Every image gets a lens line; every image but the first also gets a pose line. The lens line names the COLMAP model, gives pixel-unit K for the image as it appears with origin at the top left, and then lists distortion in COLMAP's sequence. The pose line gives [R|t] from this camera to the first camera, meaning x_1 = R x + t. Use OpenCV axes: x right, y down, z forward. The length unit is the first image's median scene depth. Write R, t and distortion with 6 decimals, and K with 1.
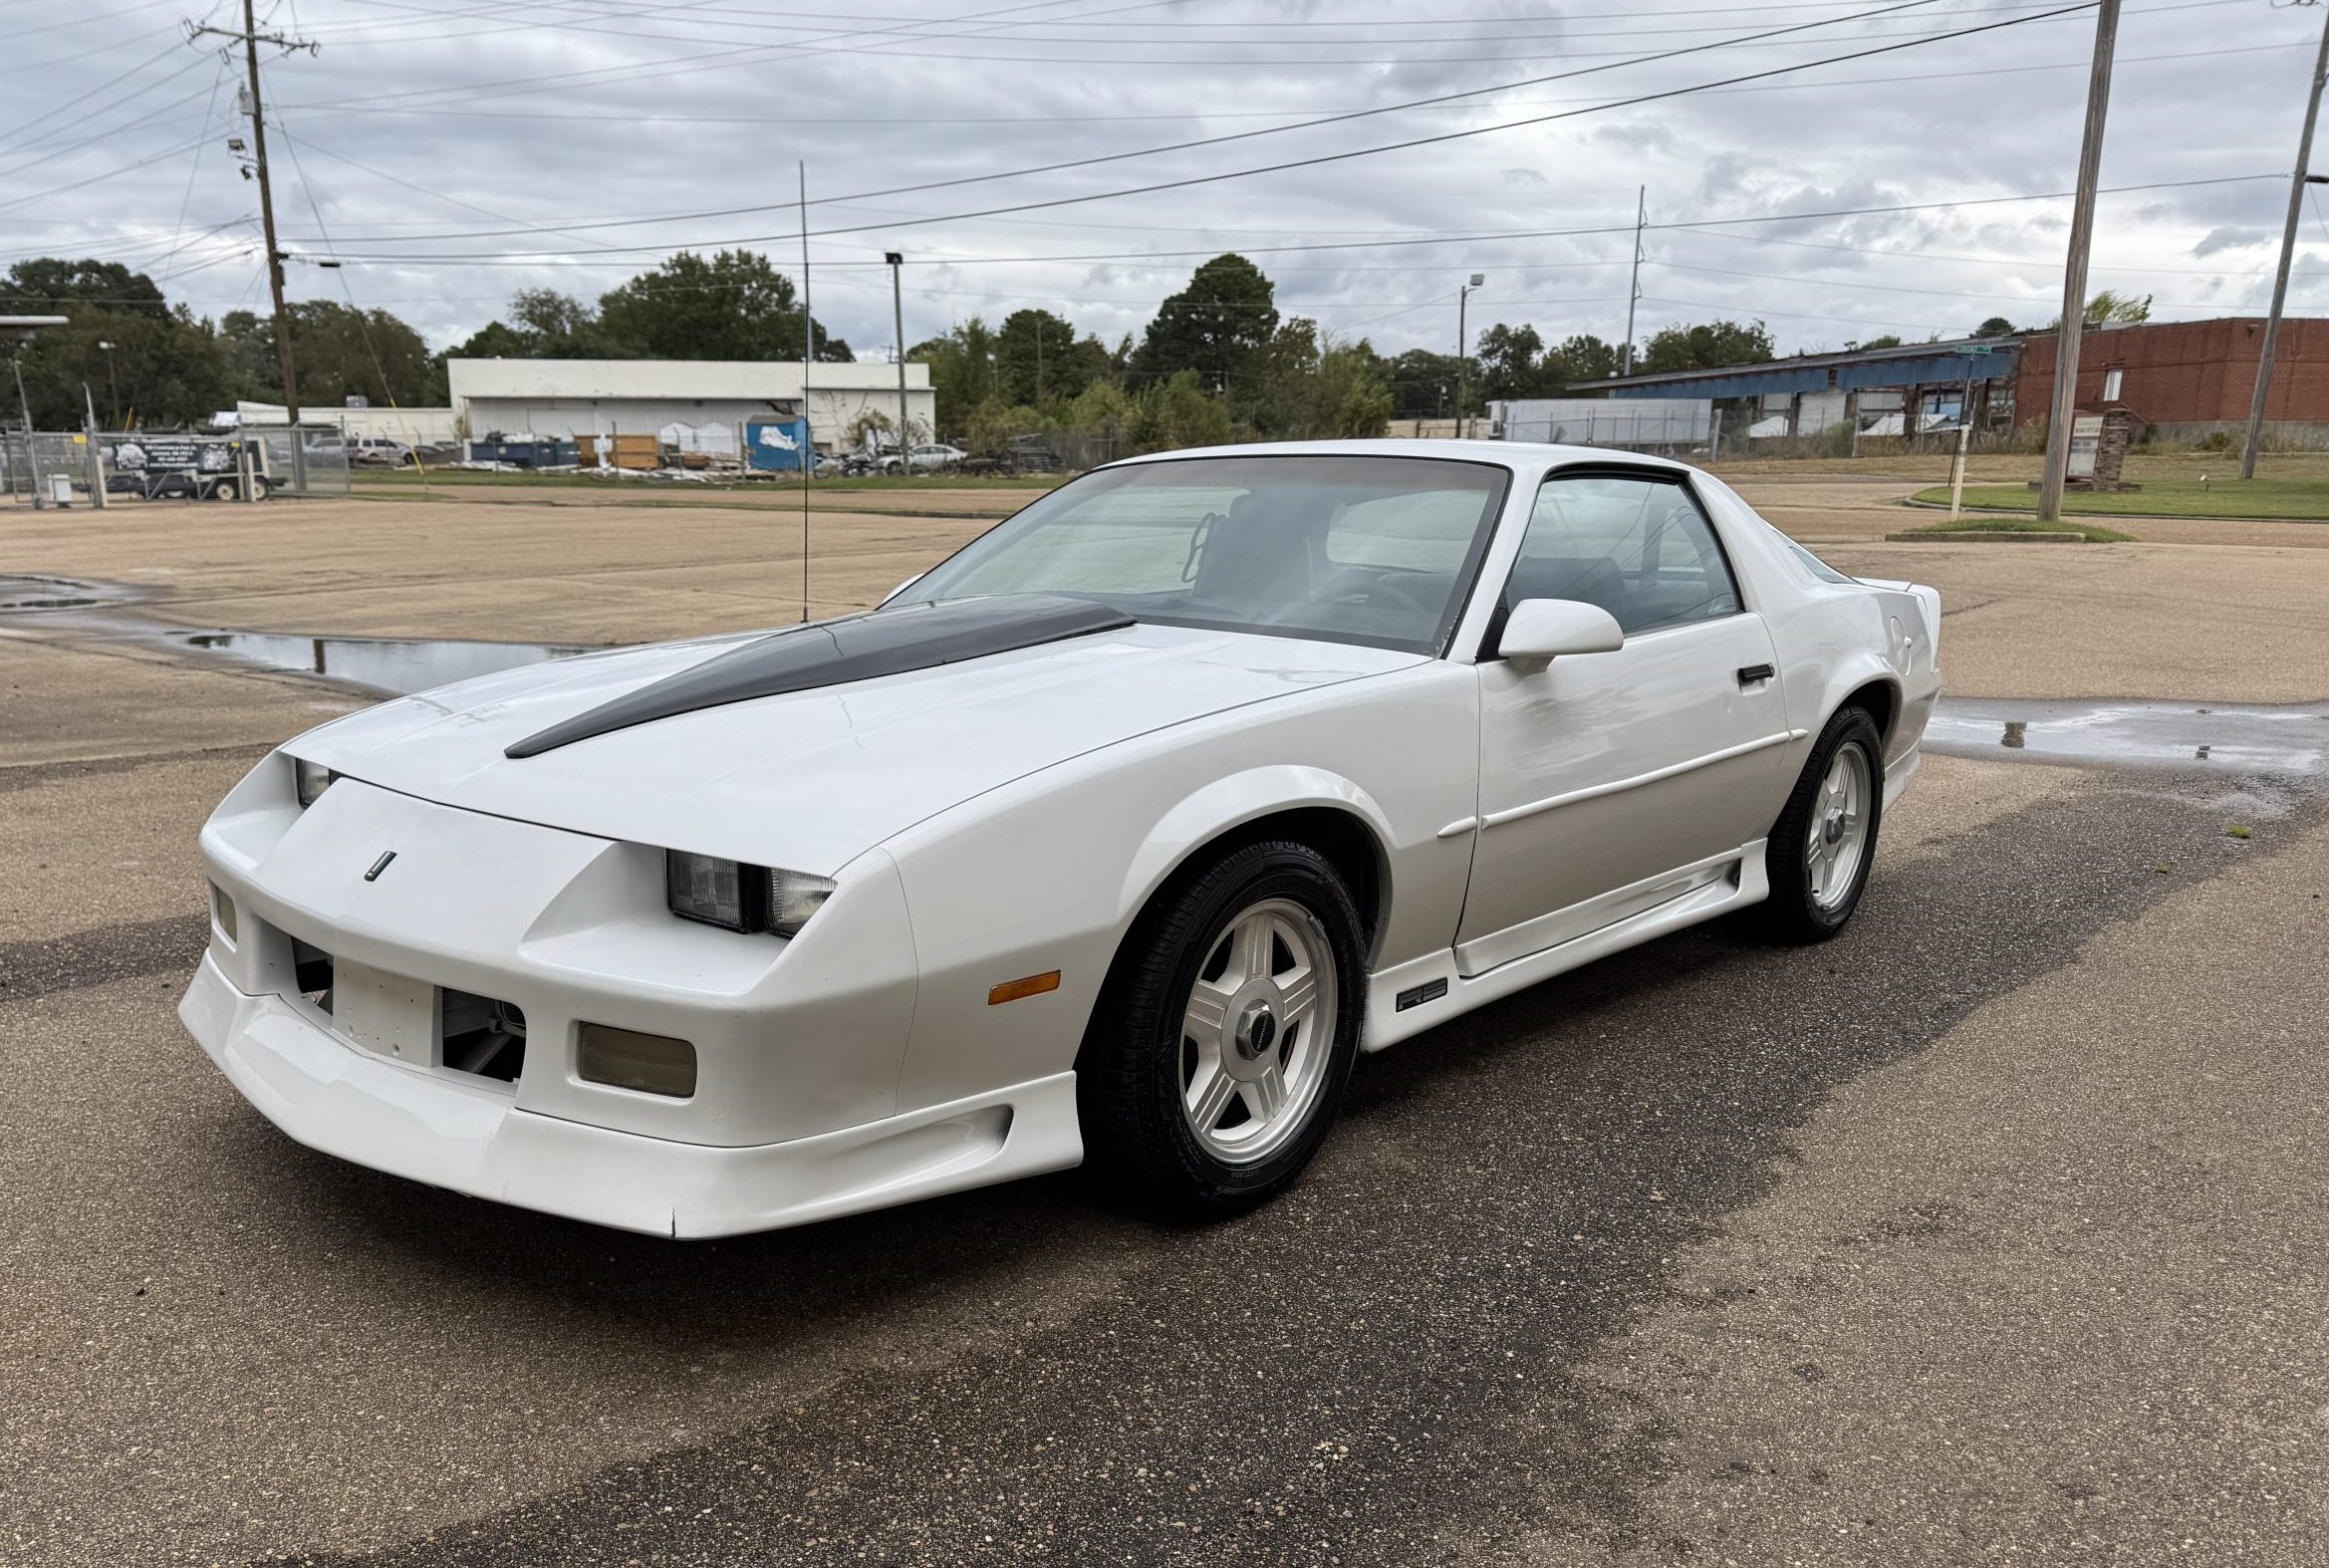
lens RADIAL K [[1773.7, 0, 1041.8], [0, 1773.7, 934.3], [0, 0, 1]] dist [0.051355, -0.065584]
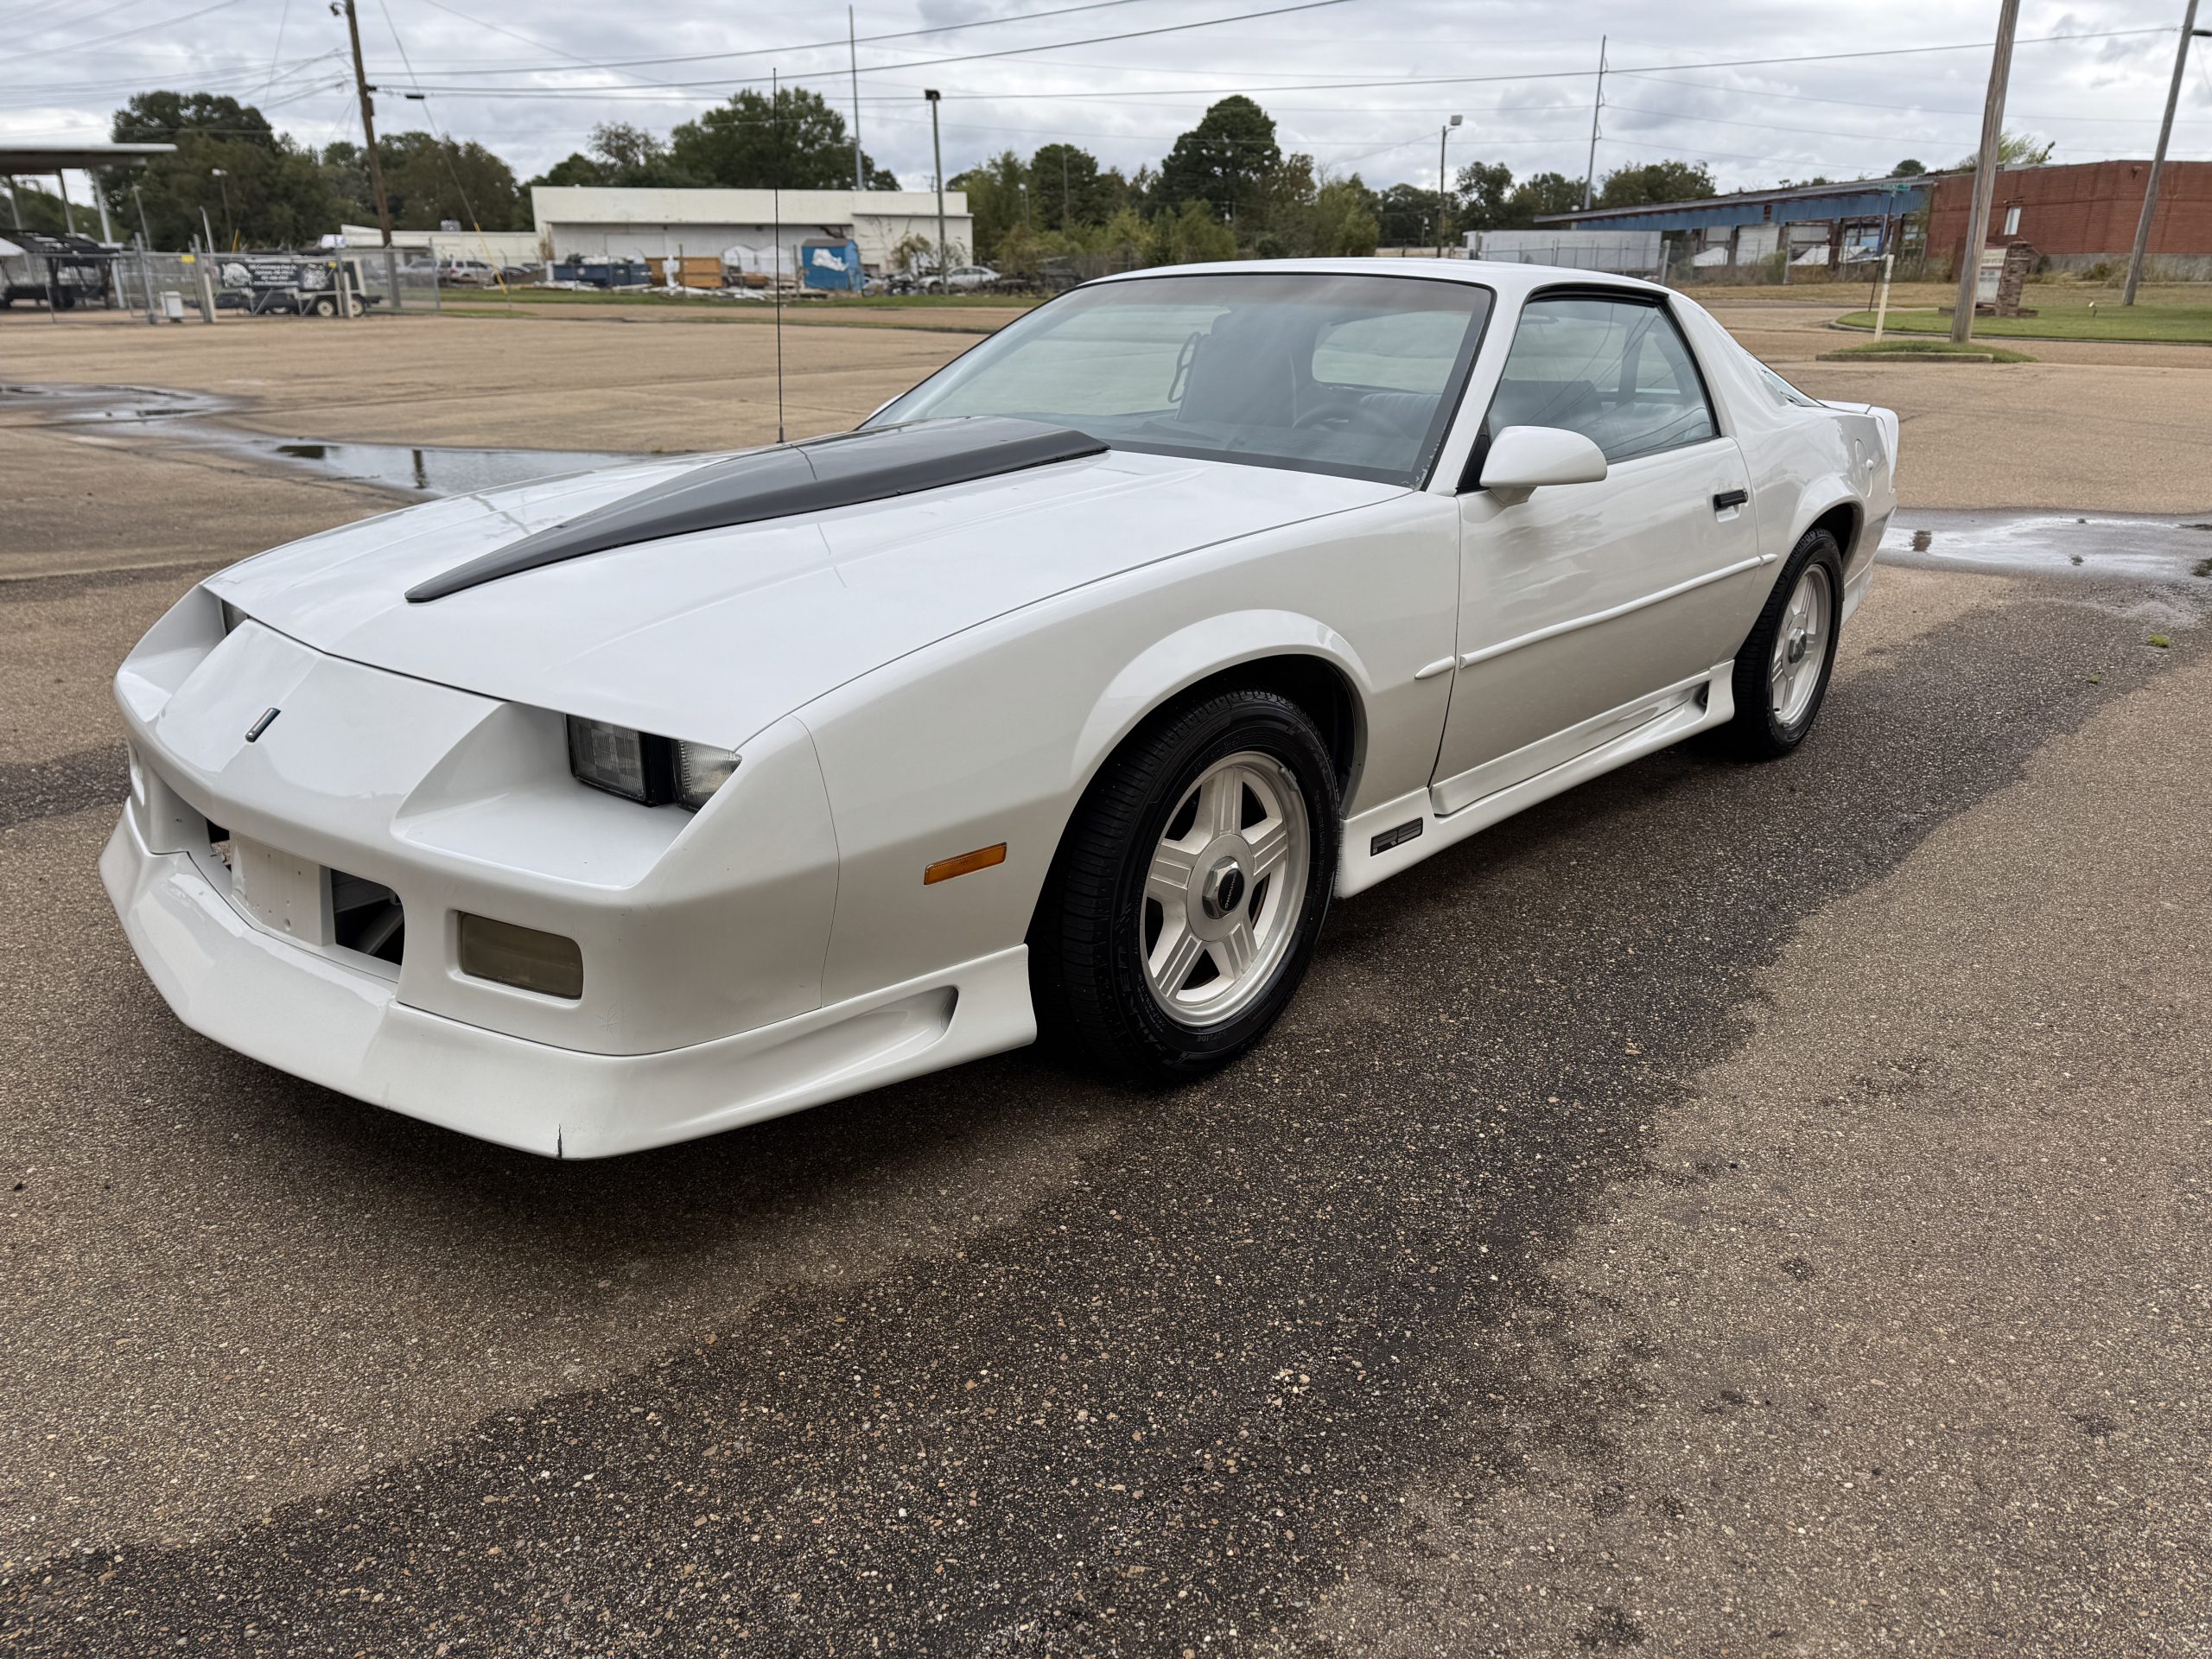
lens RADIAL K [[1547.2, 0, 1112.5], [0, 1547.2, 821.1], [0, 0, 1]] dist [0.032717, -0.038030]
pose [[0.999639, -0.003818, 0.026588, 0.037295], [0.001855, 0.997297, 0.073452, -0.041064], [-0.026796, -0.073377, 0.996944, 0.167601]]
